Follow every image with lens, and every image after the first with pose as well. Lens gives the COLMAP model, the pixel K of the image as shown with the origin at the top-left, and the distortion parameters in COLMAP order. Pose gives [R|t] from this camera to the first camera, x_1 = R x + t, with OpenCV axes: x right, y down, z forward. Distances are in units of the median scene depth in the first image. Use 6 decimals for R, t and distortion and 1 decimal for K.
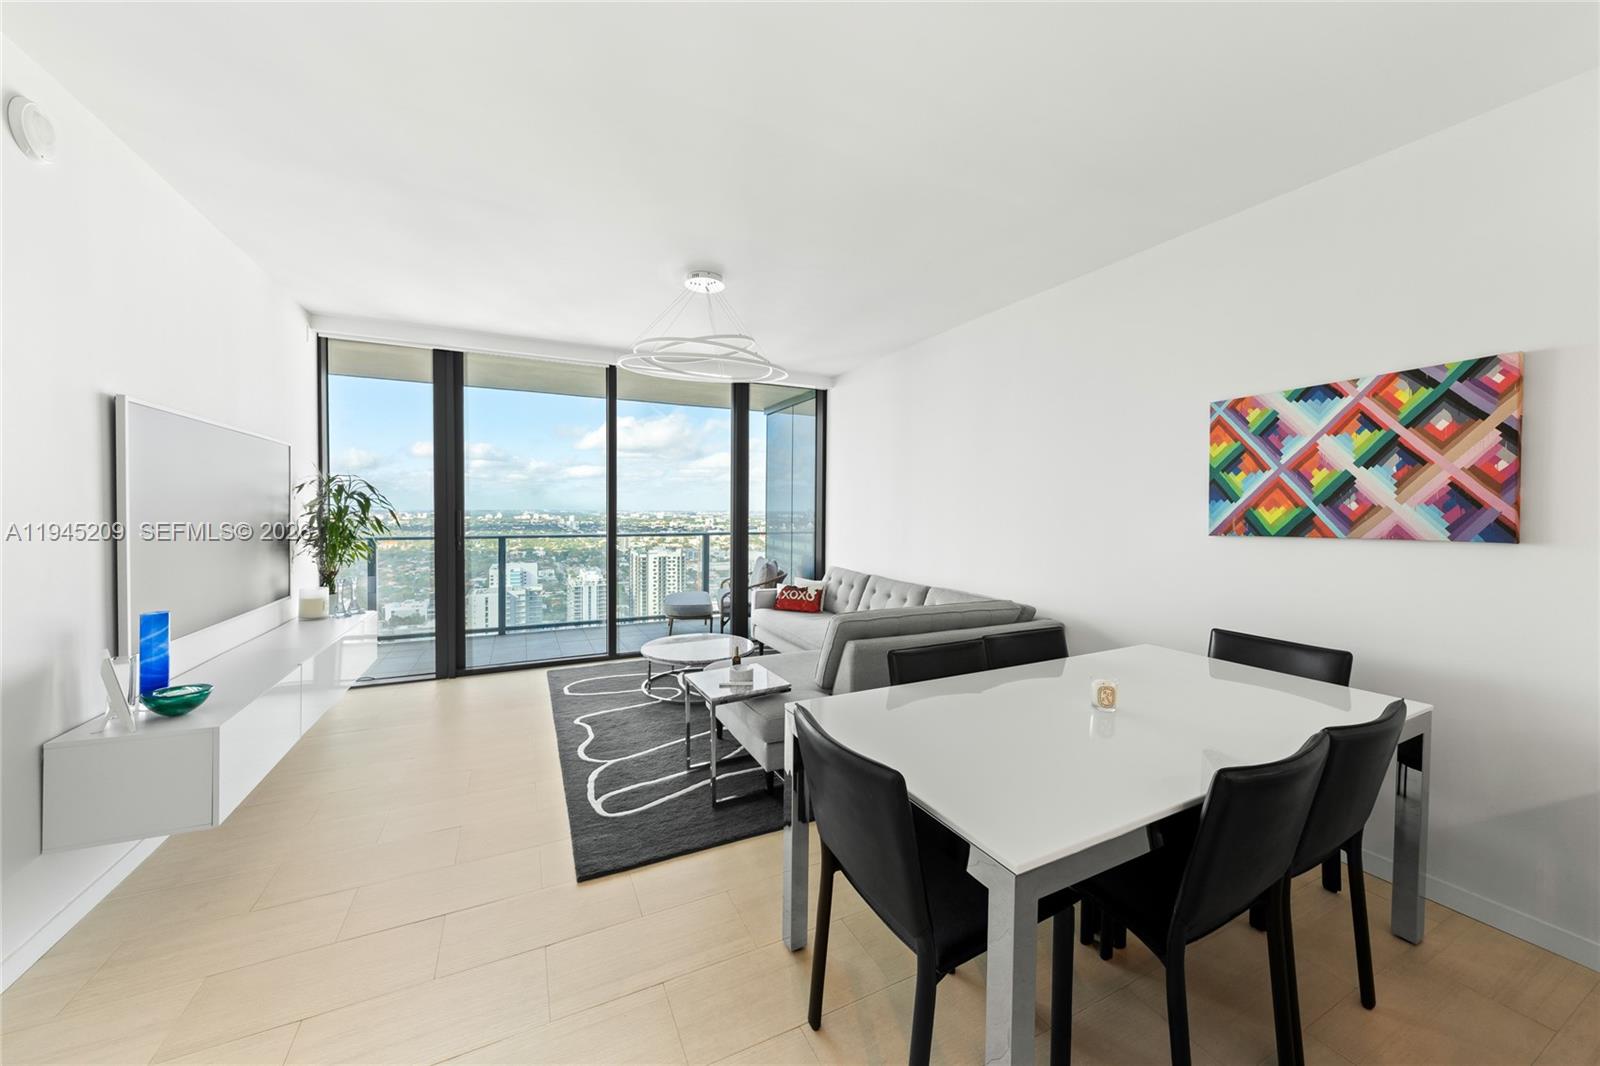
lens RADIAL K [[559.2, 0, 790.3], [0, 559.2, 523.9], [0, 0, 1]] dist [-0.002680, 0.001017]
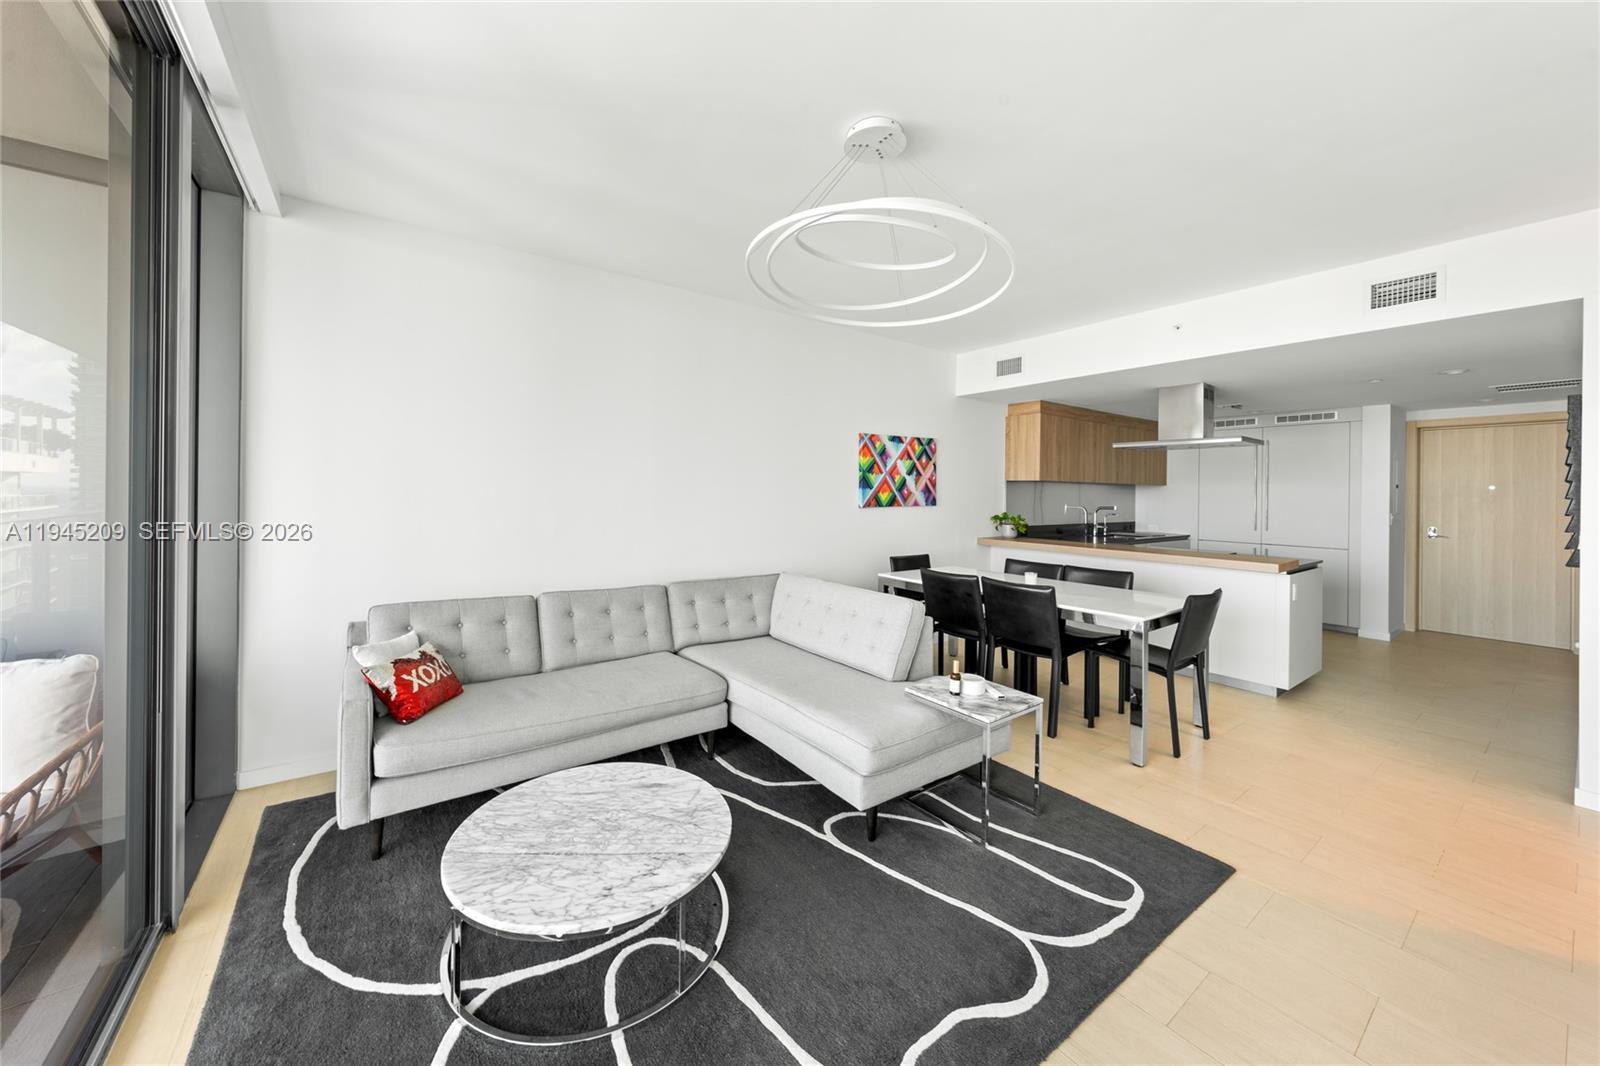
lens RADIAL K [[559.2, 0, 781.4], [0, 559.2, 494.3], [0, 0, 1]] dist [-0.002680, 0.001017]
pose [[-0.146943, -0.015112, 0.989030, -1.061199], [0.010490, 0.999803, 0.016835, -0.060034], [-0.989089, 0.012848, -0.146755, 1.655513]]
